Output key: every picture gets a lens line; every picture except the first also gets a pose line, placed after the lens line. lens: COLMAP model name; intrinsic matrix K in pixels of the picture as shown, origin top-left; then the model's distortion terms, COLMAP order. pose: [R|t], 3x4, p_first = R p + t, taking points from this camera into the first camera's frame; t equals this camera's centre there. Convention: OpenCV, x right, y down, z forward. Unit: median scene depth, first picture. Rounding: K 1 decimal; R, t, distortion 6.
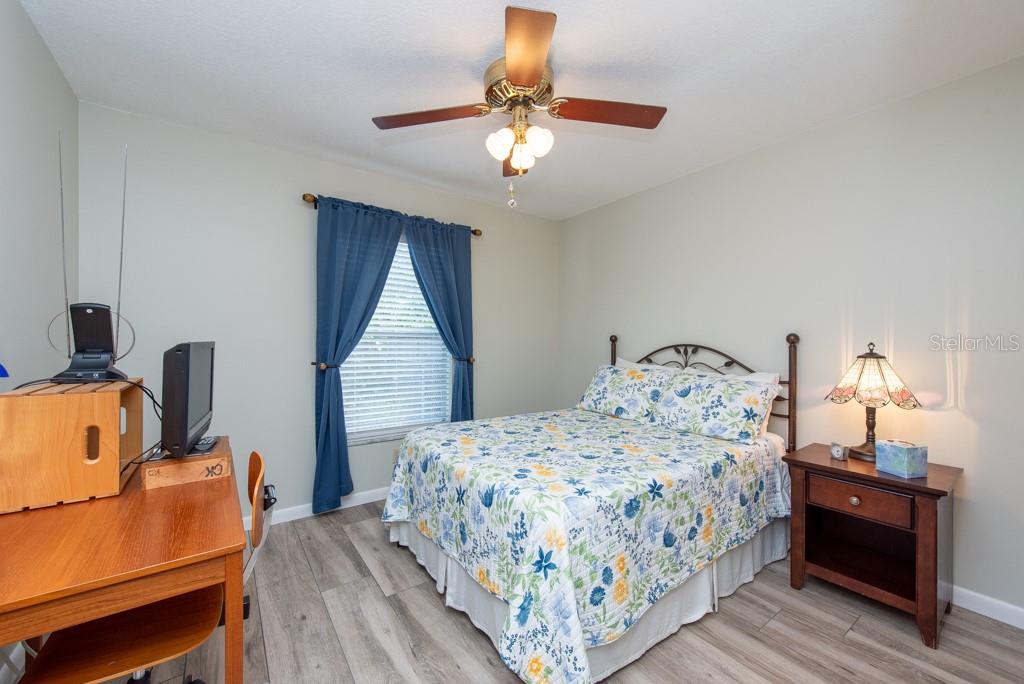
lens RADIAL K [[401.0, 0, 516.4], [0, 401.0, 342.1], [0, 0, 1]] dist [0.013160, -0.003064]
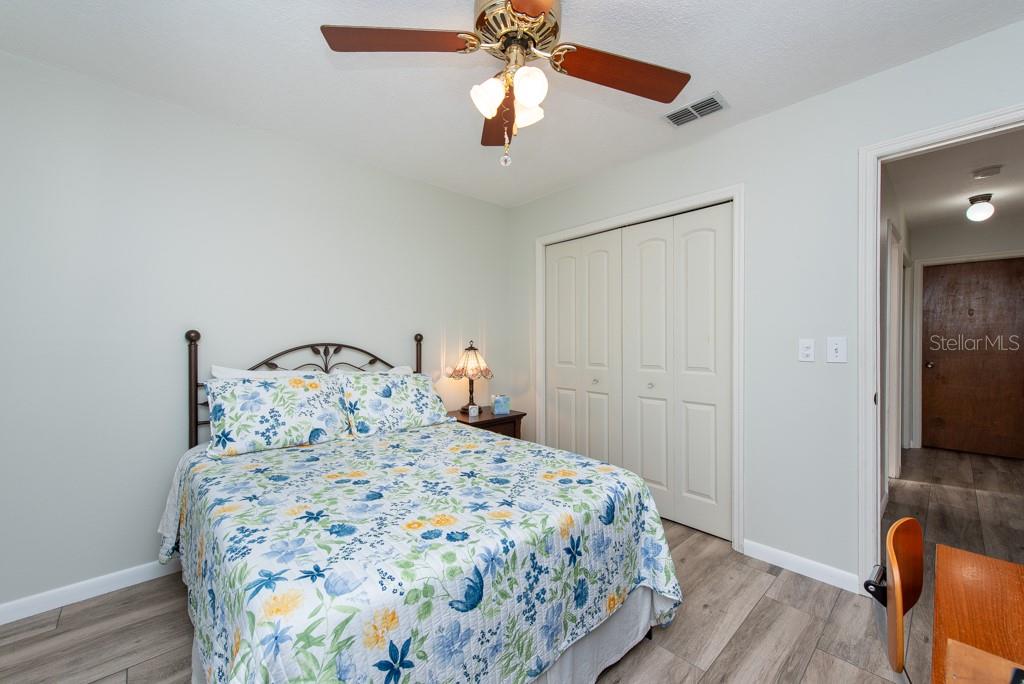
lens RADIAL K [[401.0, 0, 509.7], [0, 401.0, 339.3], [0, 0, 1]] dist [0.013160, -0.003064]
pose [[-0.111959, -0.001493, 0.993712, -0.556767], [0.000801, 0.999998, 0.001593, -0.004898], [-0.993713, 0.000974, -0.111958, 0.775785]]
